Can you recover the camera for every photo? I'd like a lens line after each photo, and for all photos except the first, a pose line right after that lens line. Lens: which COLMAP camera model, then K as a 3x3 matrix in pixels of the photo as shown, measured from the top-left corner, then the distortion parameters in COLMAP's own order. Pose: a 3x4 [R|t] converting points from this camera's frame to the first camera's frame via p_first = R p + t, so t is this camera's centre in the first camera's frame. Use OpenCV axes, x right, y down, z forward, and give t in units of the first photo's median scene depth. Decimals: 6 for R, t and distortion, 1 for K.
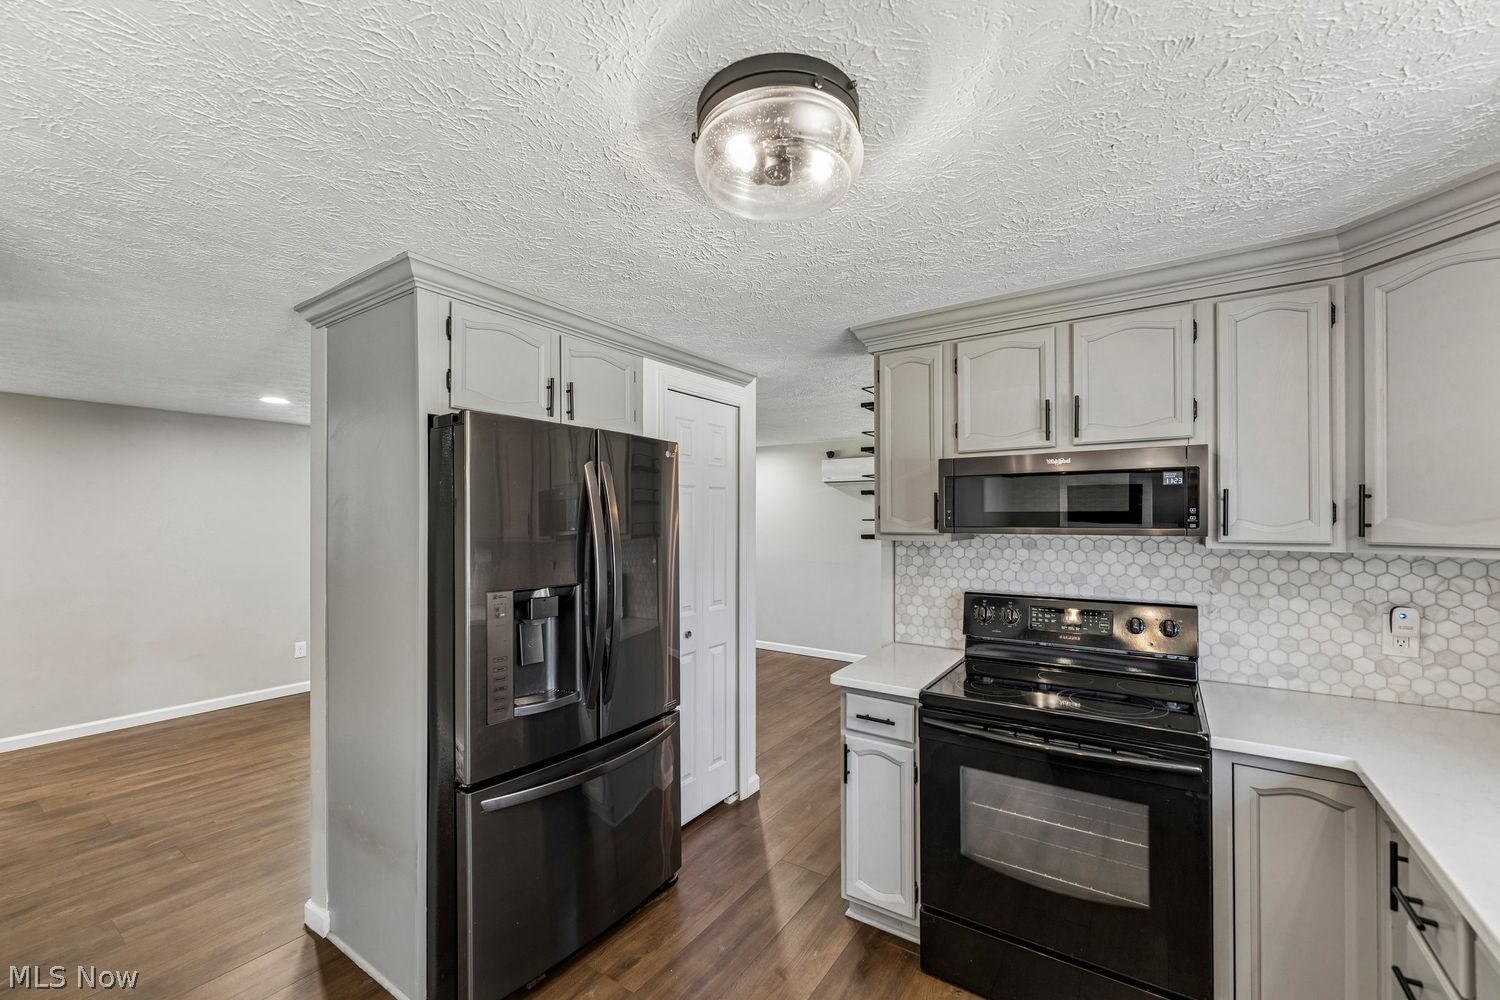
lens RADIAL K [[607.6, 0, 745.2], [0, 607.6, 509.9], [0, 0, 1]] dist [-0.000816, -0.000149]
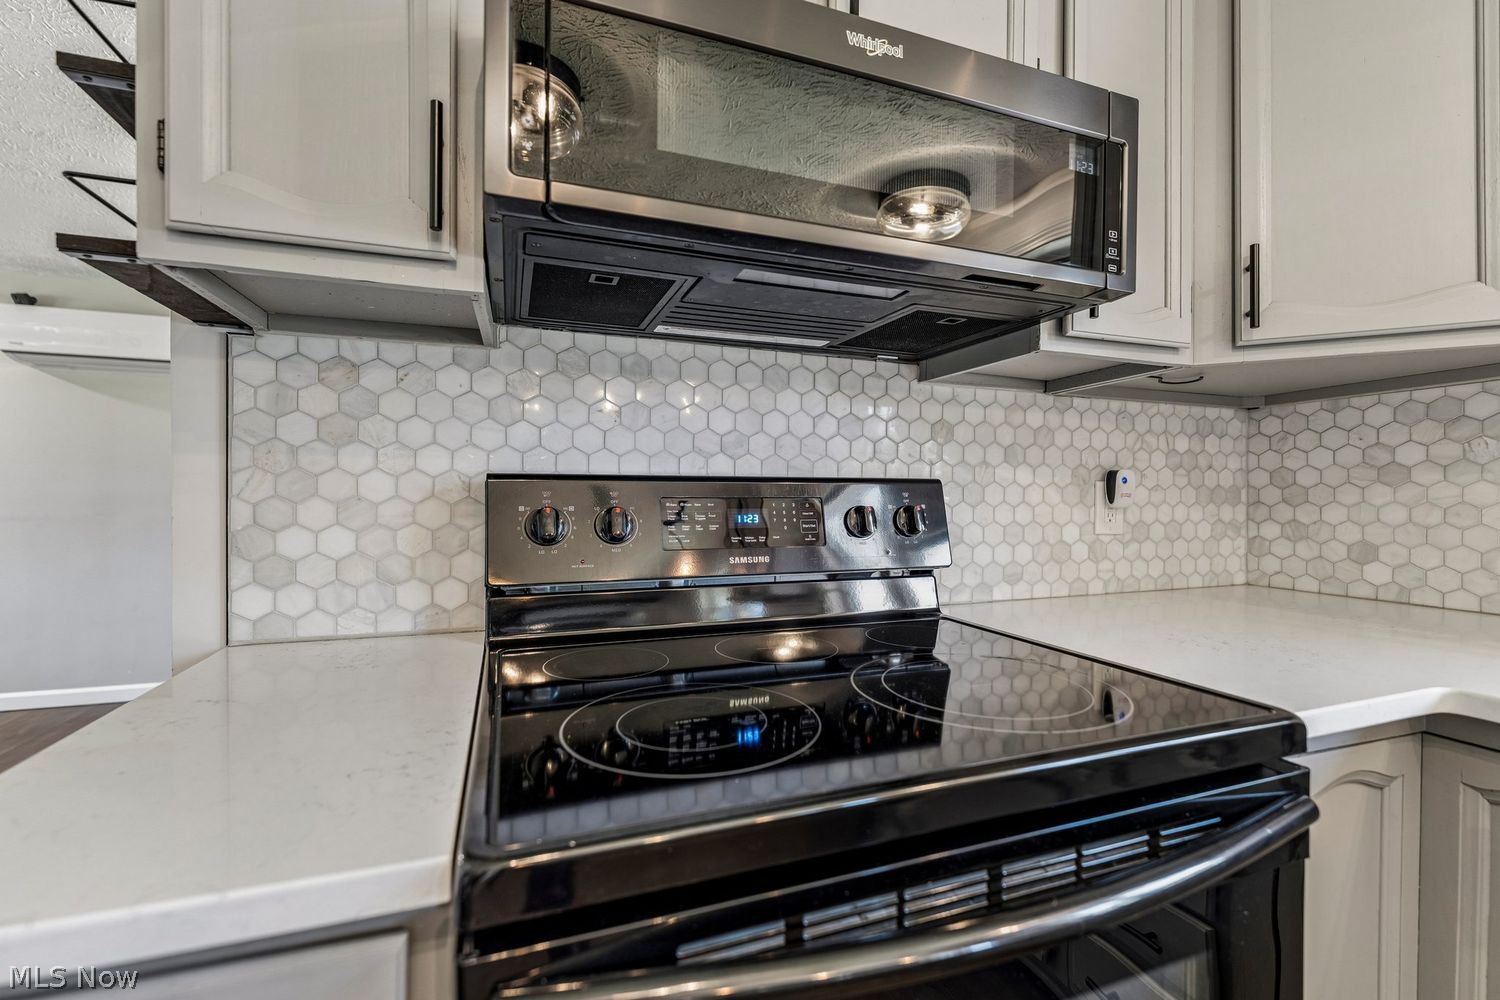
lens RADIAL K [[733.3, 0, 924.4], [0, 733.3, 492.7], [0, 0, 1]] dist [-0.000143, 0.000666]
pose [[0.518232, -0.016396, 0.855083, 0.126577], [-0.037217, 0.998437, 0.041701, 0.128504], [-0.854430, -0.053434, 0.516812, 0.586737]]
